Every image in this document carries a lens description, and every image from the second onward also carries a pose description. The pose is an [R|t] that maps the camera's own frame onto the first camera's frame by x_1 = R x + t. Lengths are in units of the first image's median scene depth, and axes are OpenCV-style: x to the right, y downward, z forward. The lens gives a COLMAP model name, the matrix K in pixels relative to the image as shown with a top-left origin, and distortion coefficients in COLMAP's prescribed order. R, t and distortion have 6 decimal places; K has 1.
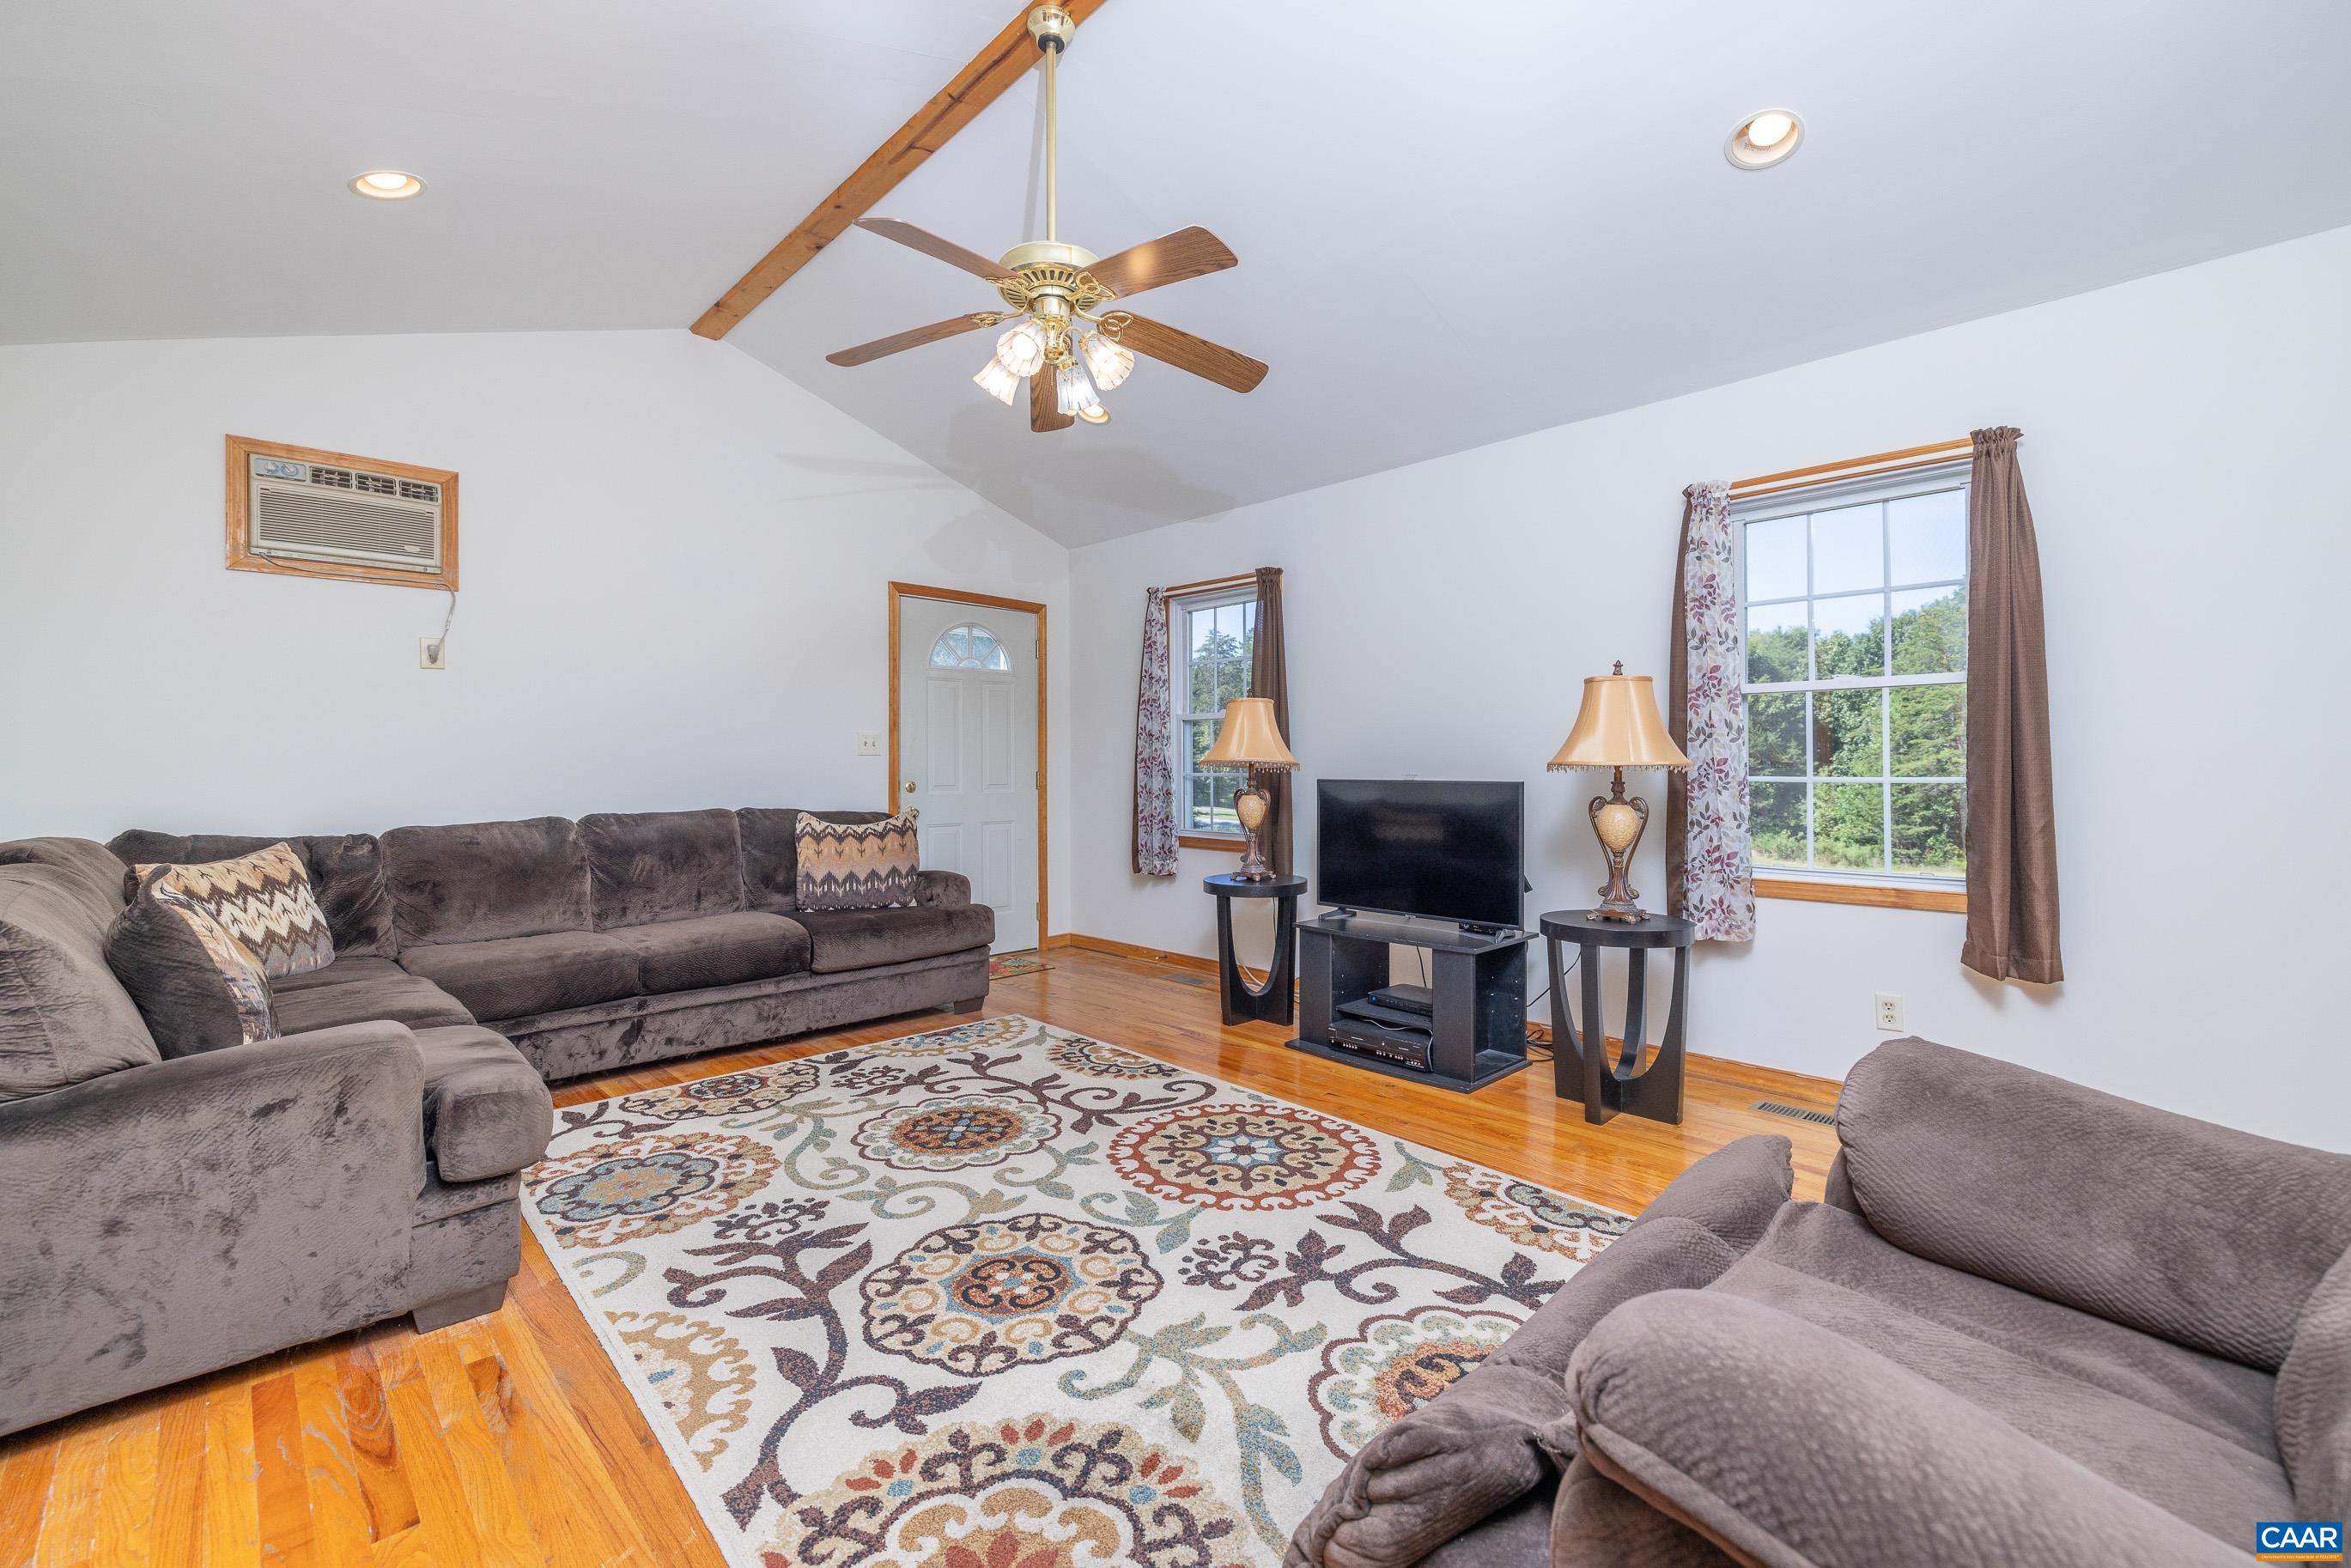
lens RADIAL K [[978.7, 0, 1212.5], [0, 978.7, 758.1], [0, 0, 1]] dist [-0.001171, -0.000041]
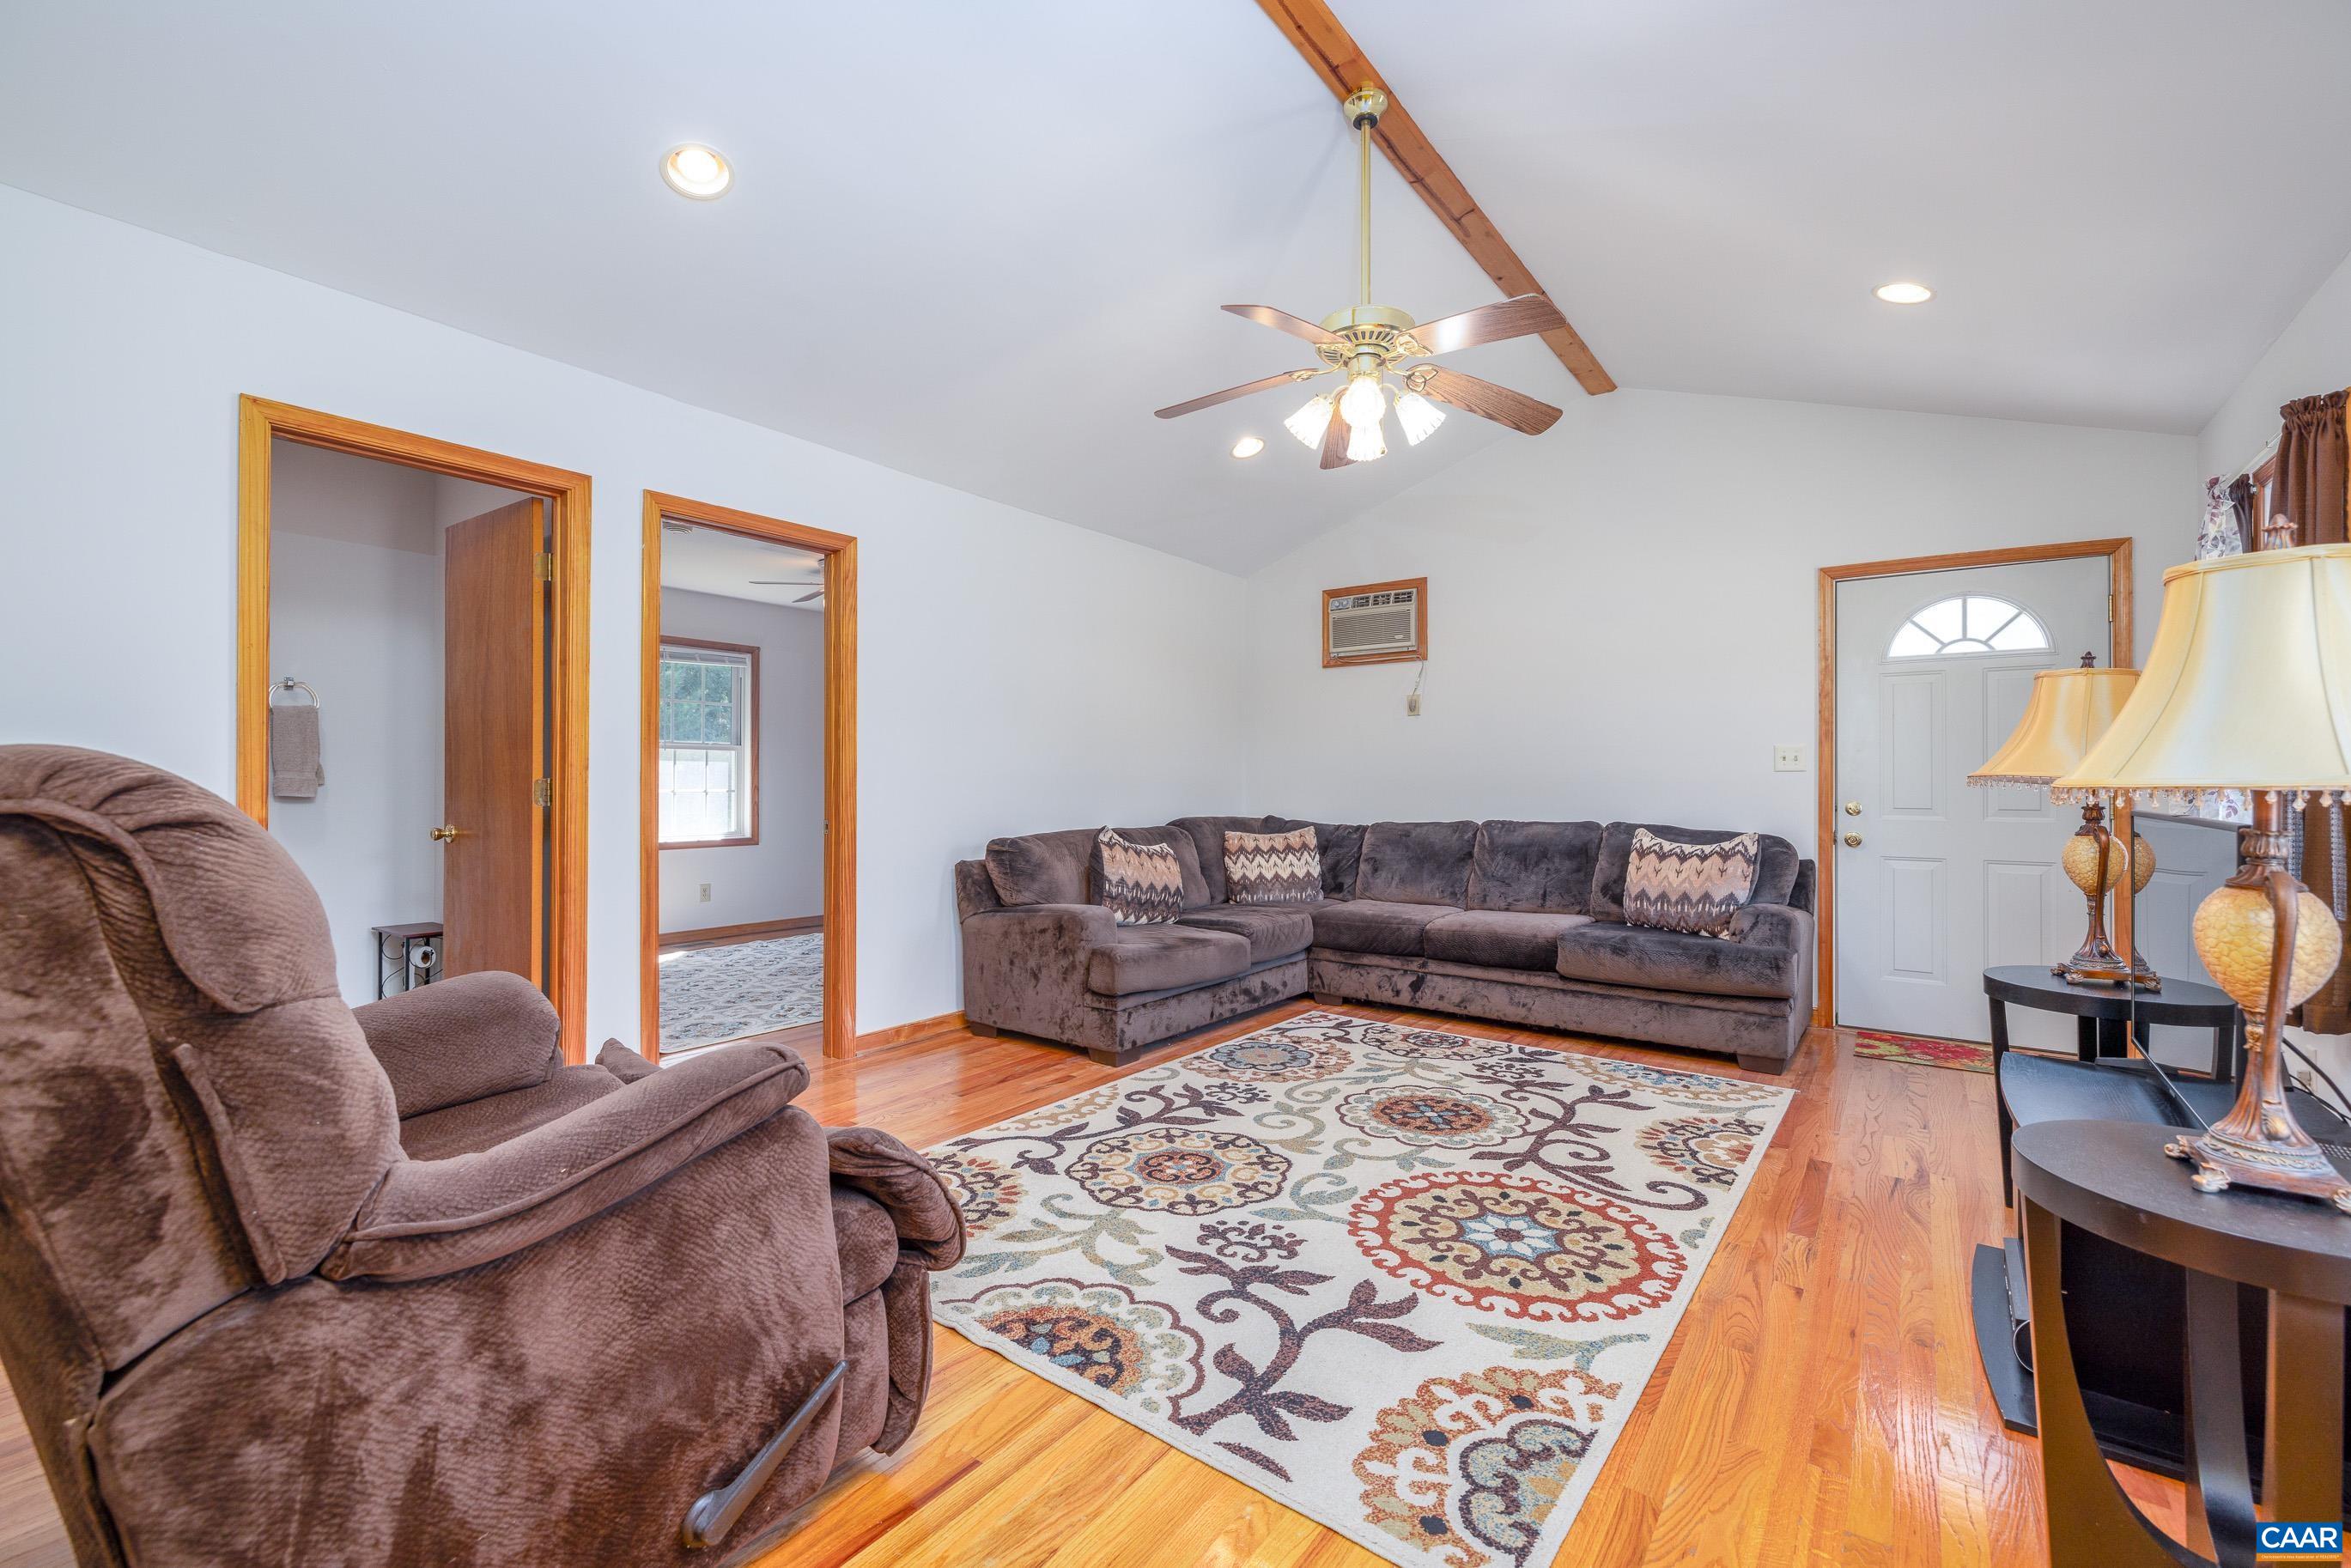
lens RADIAL K [[995.4, 0, 1180.7], [0, 995.4, 774.8], [0, 0, 1]] dist [0.001686, 0.000215]
pose [[0.147809, -0.004257, -0.989007, 0.846999], [0.005324, 0.999980, -0.003508, 0.001155], [0.989002, -0.004747, 0.147829, 0.588827]]
